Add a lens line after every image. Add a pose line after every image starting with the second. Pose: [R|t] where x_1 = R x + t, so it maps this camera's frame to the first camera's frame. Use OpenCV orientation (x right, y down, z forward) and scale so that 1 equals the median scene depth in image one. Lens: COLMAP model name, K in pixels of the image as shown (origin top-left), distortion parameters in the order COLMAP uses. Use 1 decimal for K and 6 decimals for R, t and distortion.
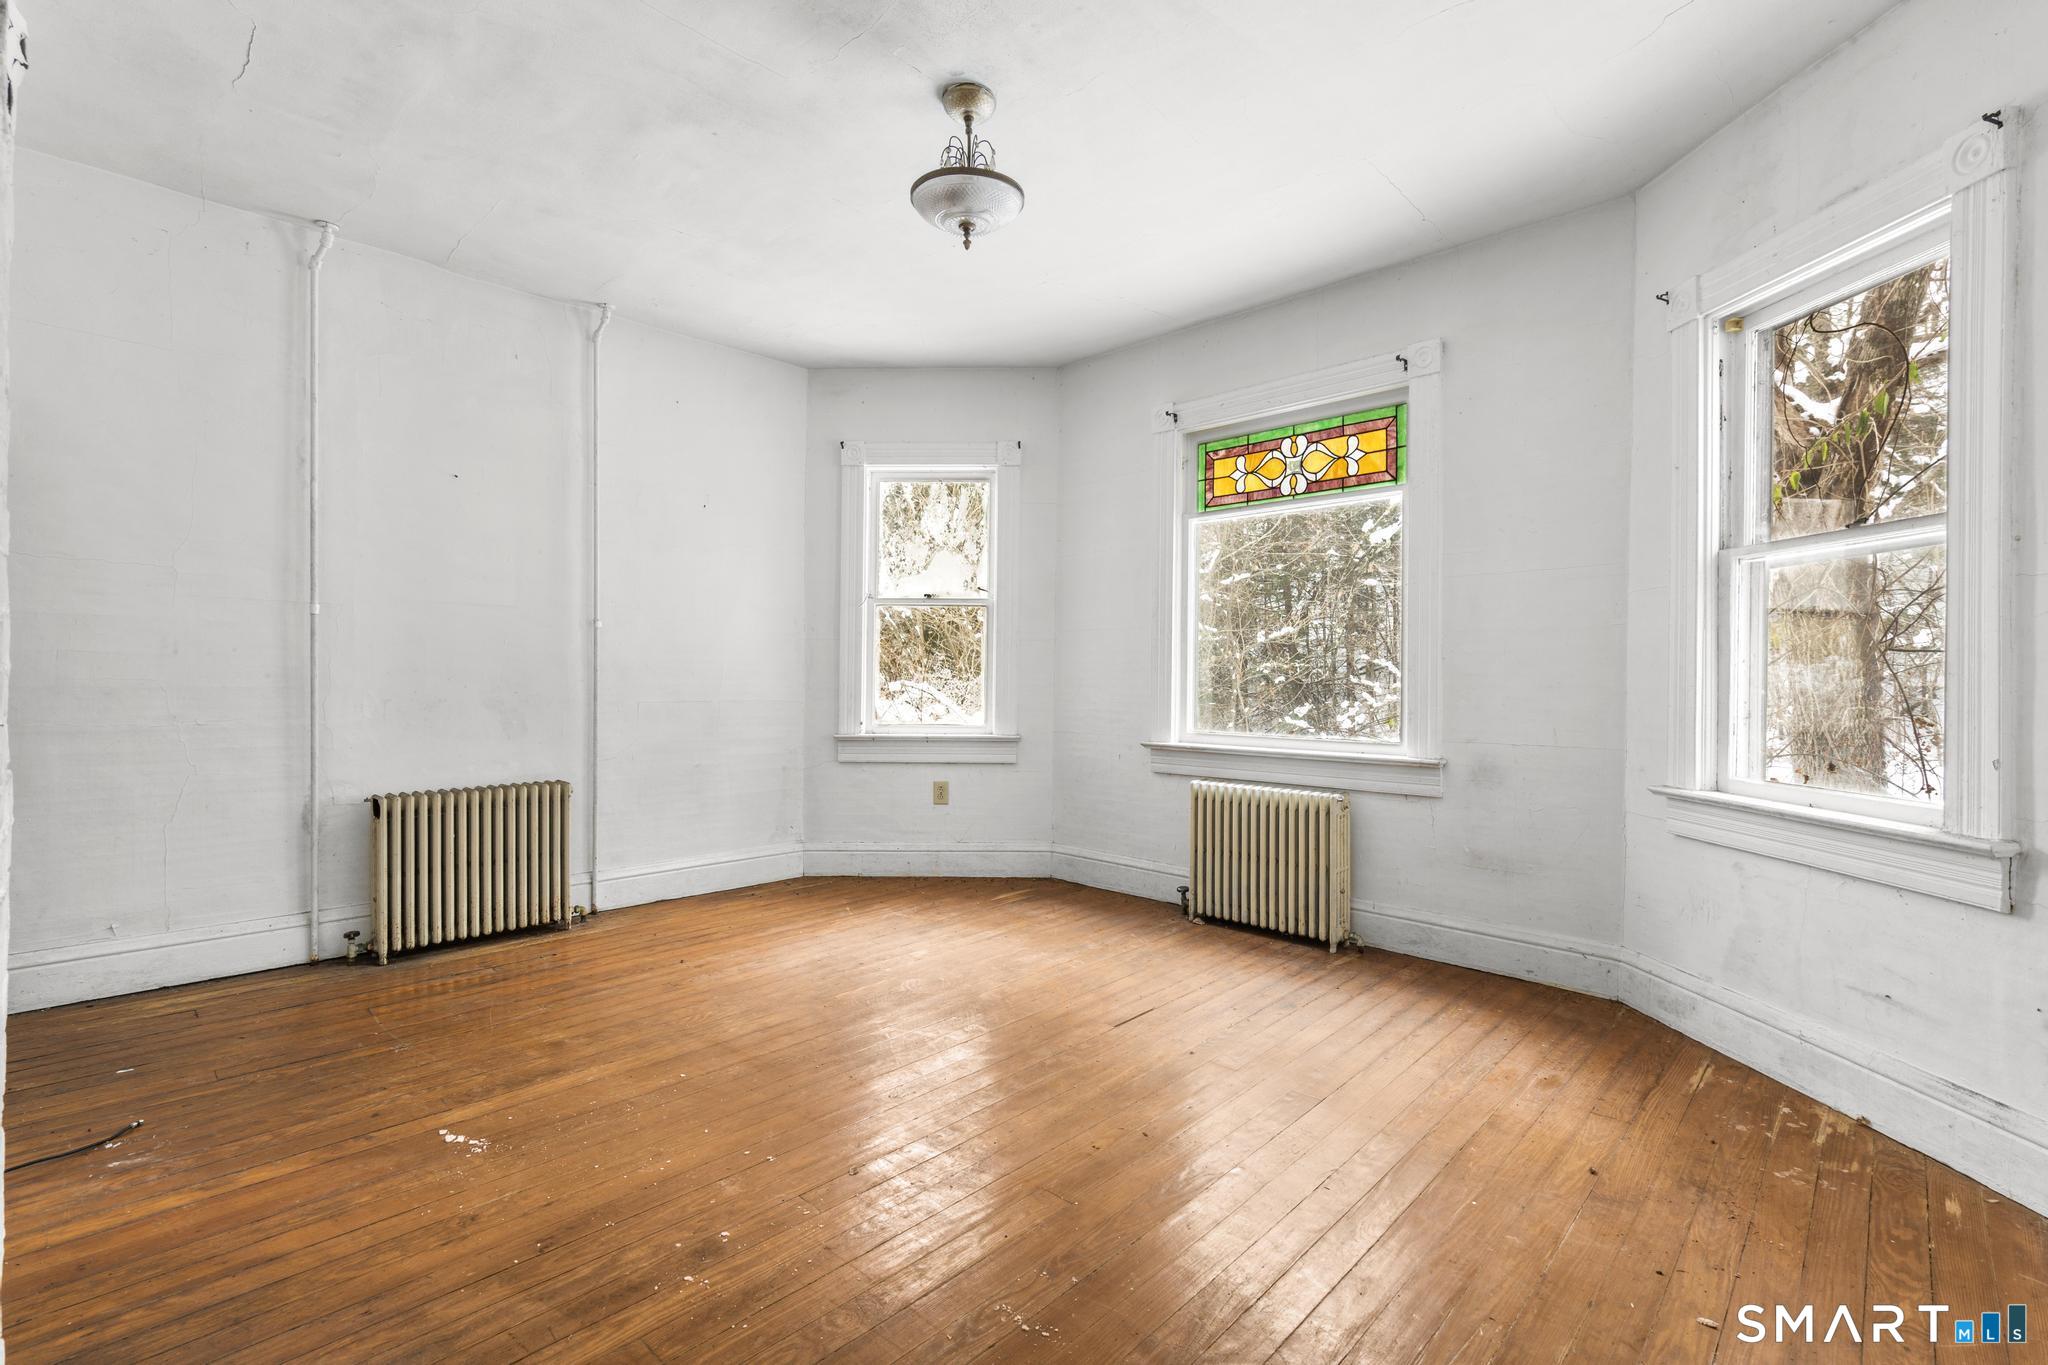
lens RADIAL K [[920.9, 0, 1032.8], [0, 920.9, 674.7], [0, 0, 1]] dist [-0.007905, 0.003909]
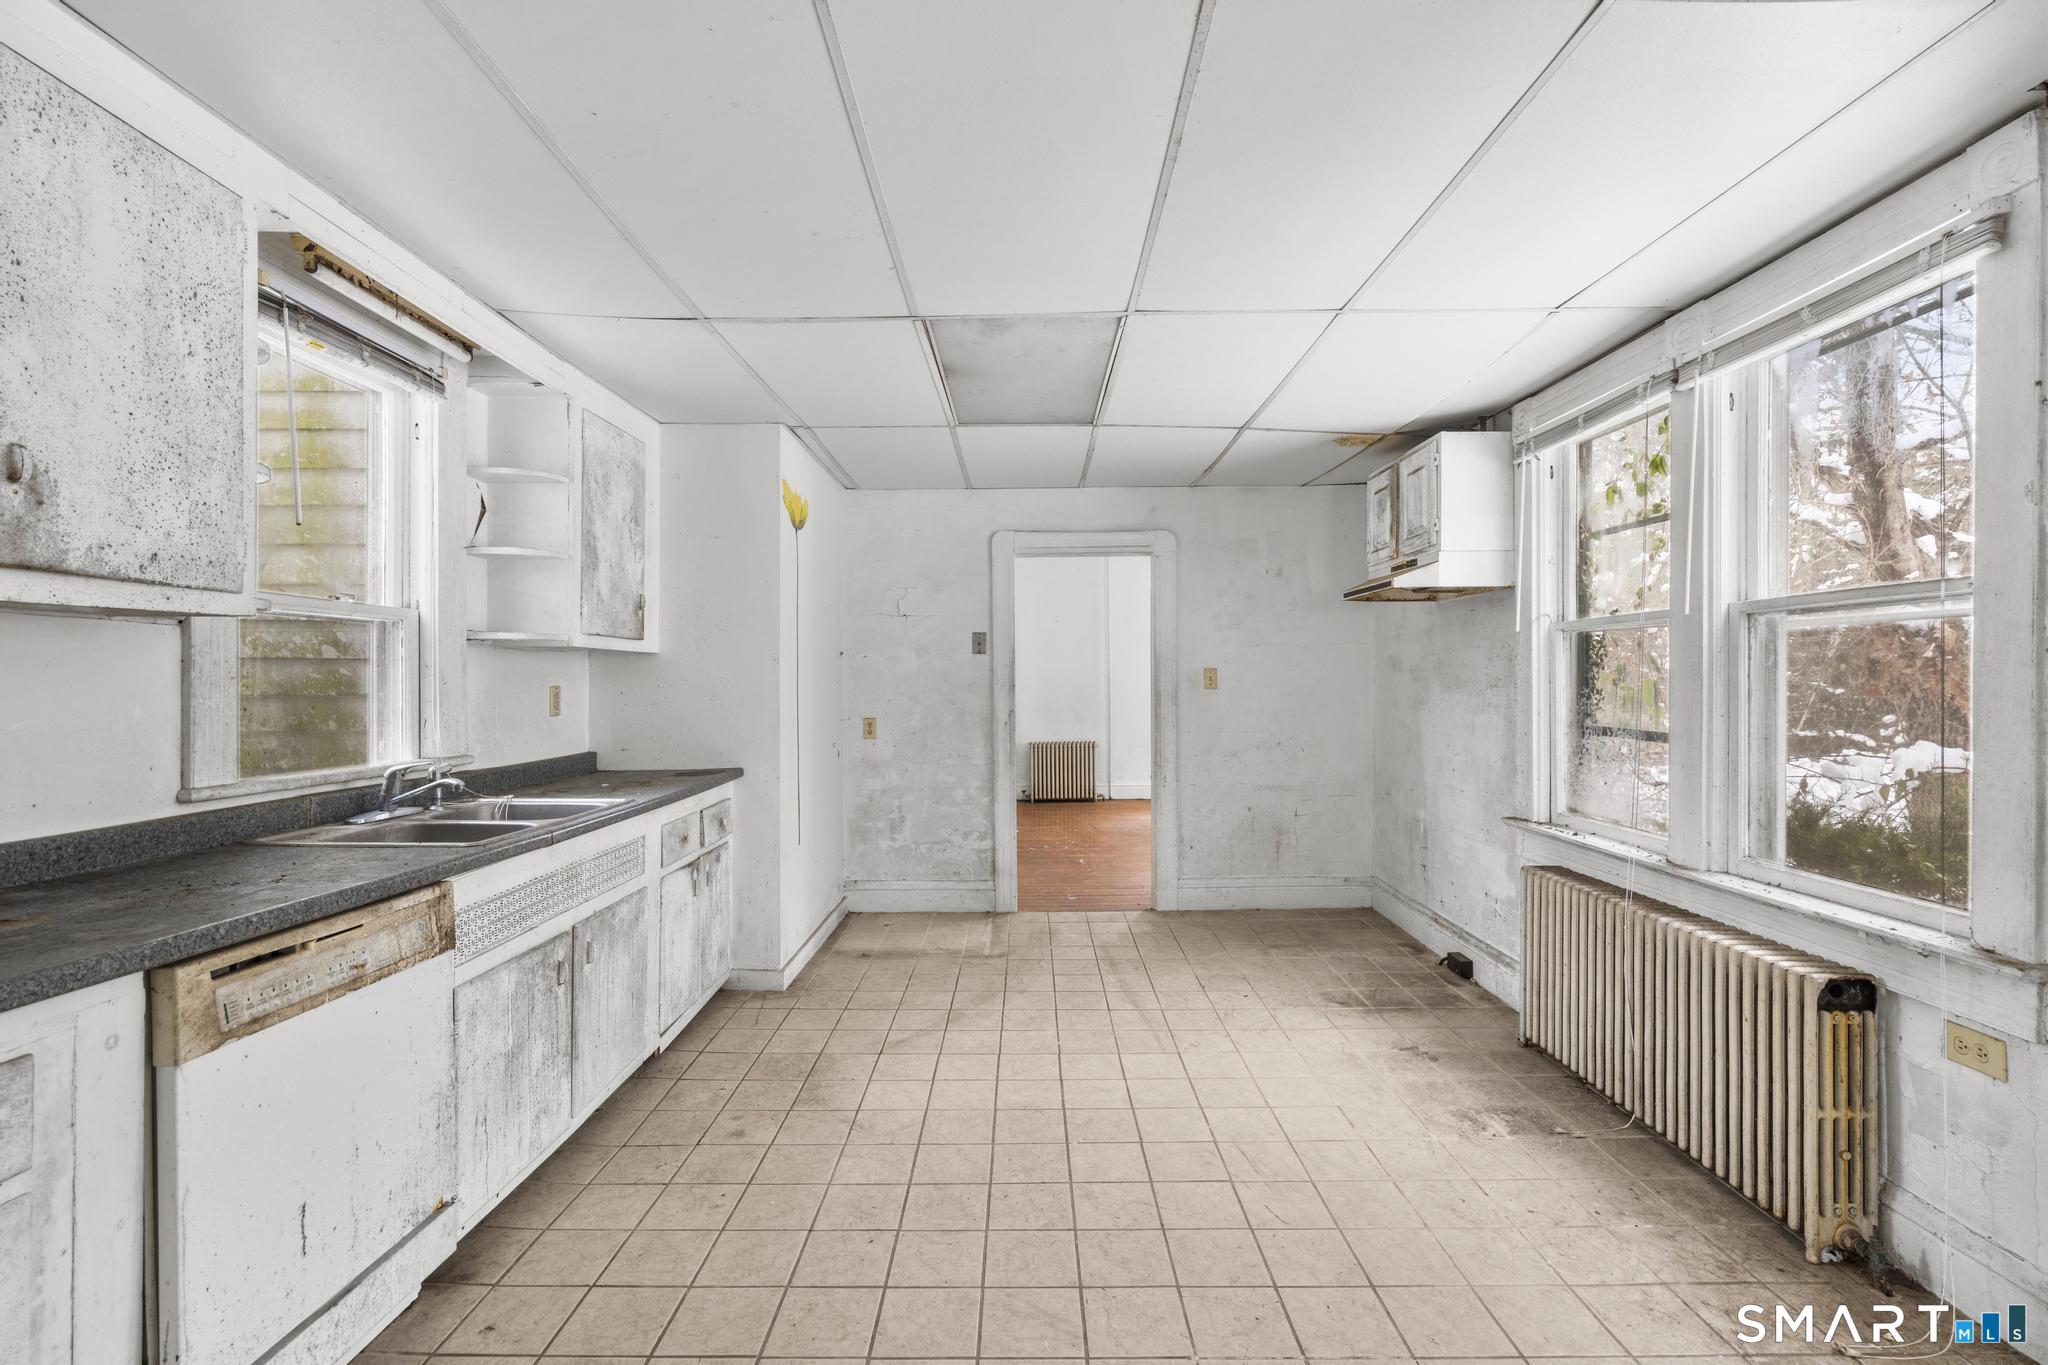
lens RADIAL K [[920.9, 0, 1027.0], [0, 920.9, 683.1], [0, 0, 1]] dist [-0.007905, 0.003909]
pose [[0.696320, -0.007549, -0.717692, 1.700548], [0.005671, 0.999971, -0.005016, -0.045024], [0.717709, -0.000577, 0.696343, -1.252774]]
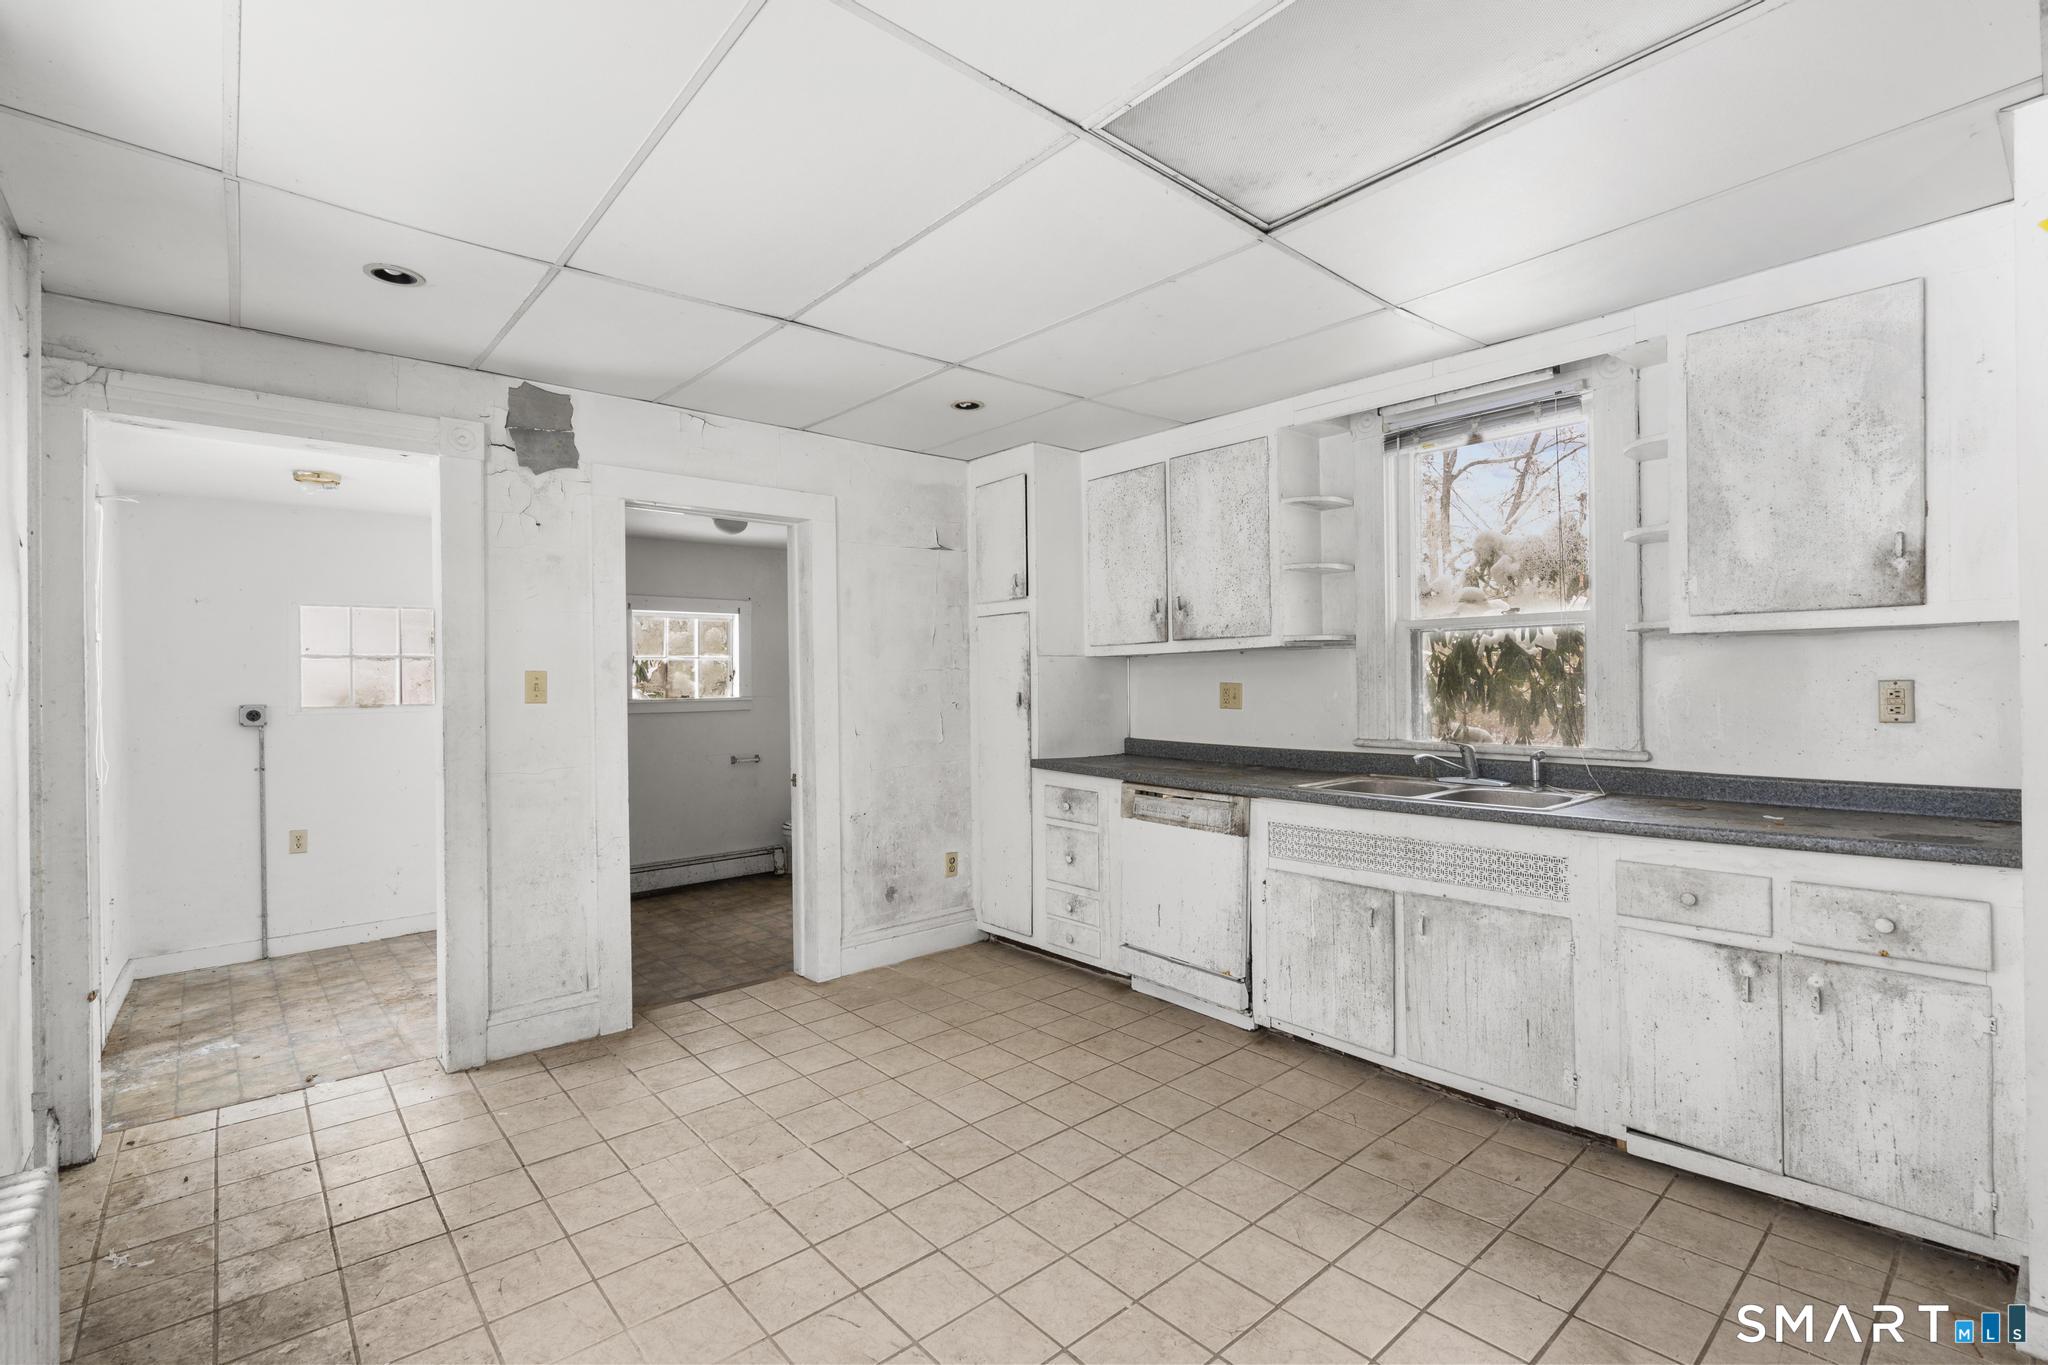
lens RADIAL K [[920.9, 0, 1027.6], [0, 920.9, 682.3], [0, 0, 1]] dist [-0.007905, 0.003909]
pose [[-0.996875, 0.003776, 0.078899, 1.055064], [0.004083, 0.999985, 0.003739, -0.056005], [-0.078884, 0.004049, -0.996876, 0.183193]]
